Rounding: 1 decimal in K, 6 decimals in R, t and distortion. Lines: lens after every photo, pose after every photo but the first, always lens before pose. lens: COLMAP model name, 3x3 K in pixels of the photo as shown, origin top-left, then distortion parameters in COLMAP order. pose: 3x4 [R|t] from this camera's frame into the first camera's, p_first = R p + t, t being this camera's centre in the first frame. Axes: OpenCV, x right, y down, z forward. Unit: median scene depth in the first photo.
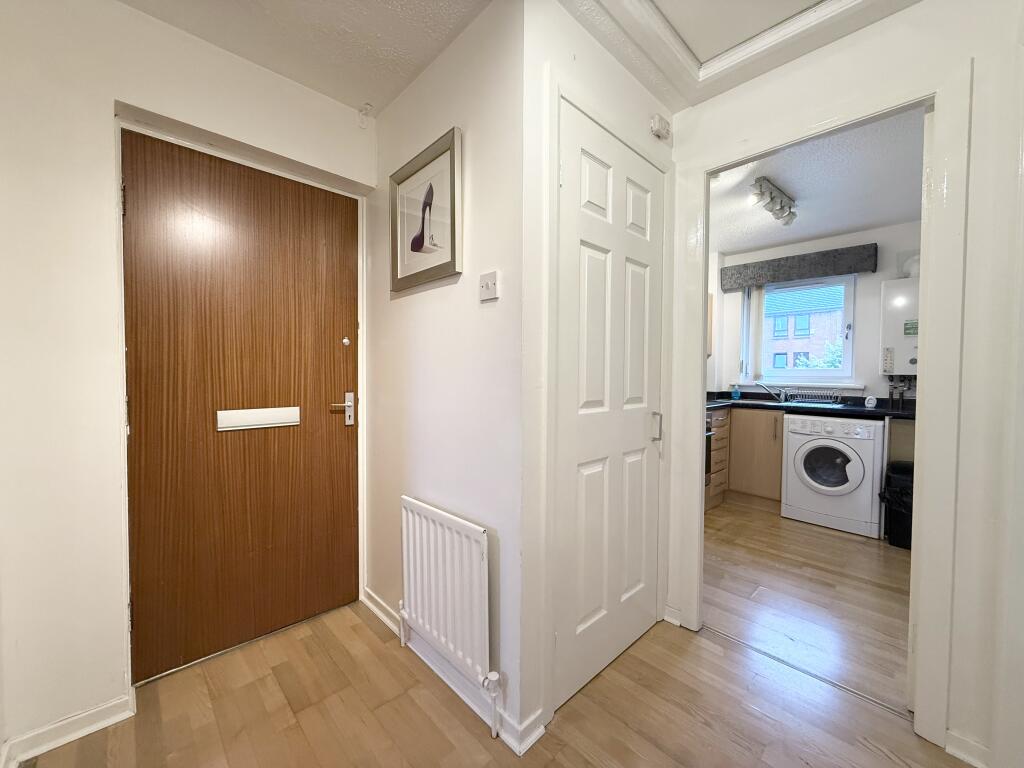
lens RADIAL K [[405.0, 0, 511.1], [0, 405.0, 383.9], [0, 0, 1]] dist [0.002297, 0.000139]
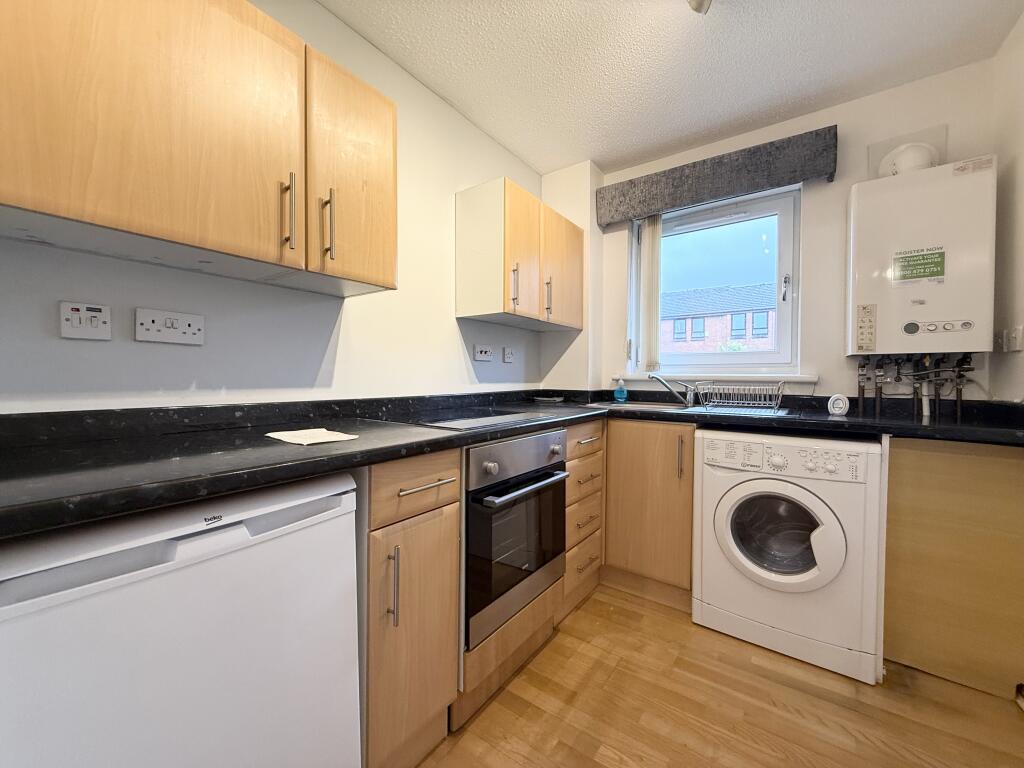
lens RADIAL K [[405.0, 0, 511.8], [0, 405.0, 384.6], [0, 0, 1]] dist [0.002297, 0.000139]
pose [[0.981231, -0.008982, 0.192627, 0.323208], [0.010177, 0.999935, -0.005217, 0.014725], [-0.192567, 0.007079, 0.981258, 0.505769]]
